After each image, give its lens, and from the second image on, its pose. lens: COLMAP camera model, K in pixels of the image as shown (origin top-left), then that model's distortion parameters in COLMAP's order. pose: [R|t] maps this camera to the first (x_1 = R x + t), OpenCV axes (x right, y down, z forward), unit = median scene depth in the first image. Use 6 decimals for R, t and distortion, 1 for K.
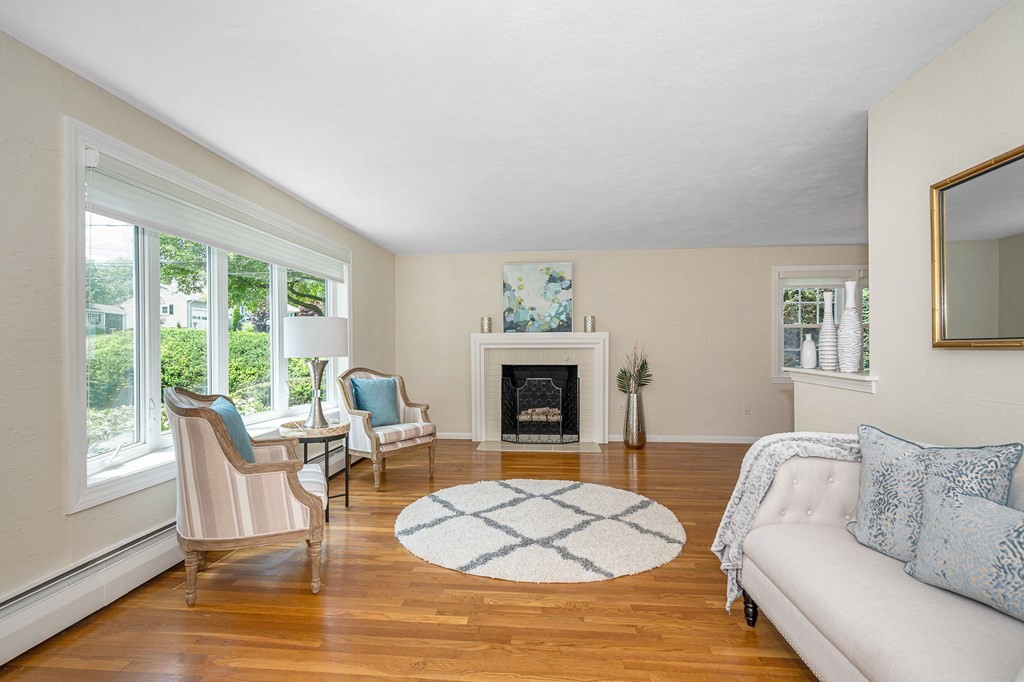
lens RADIAL K [[468.2, 0, 530.5], [0, 468.2, 346.9], [0, 0, 1]] dist [-0.000115, -0.000133]
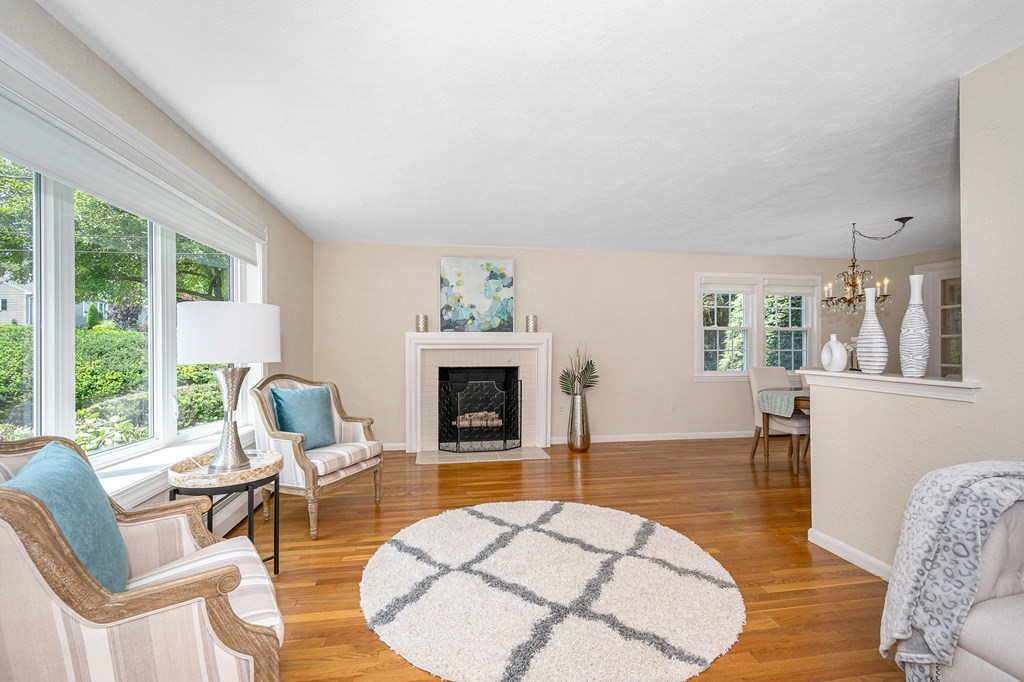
lens RADIAL K [[419.1, 0, 512.3], [0, 419.1, 345.9], [0, 0, 1]] dist [0.000867, -0.000614]
pose [[0.974881, 0.001500, 0.222721, -0.117039], [-0.000856, 0.999995, -0.002988, -0.000721], [-0.222724, 0.002722, 0.974878, 0.189965]]
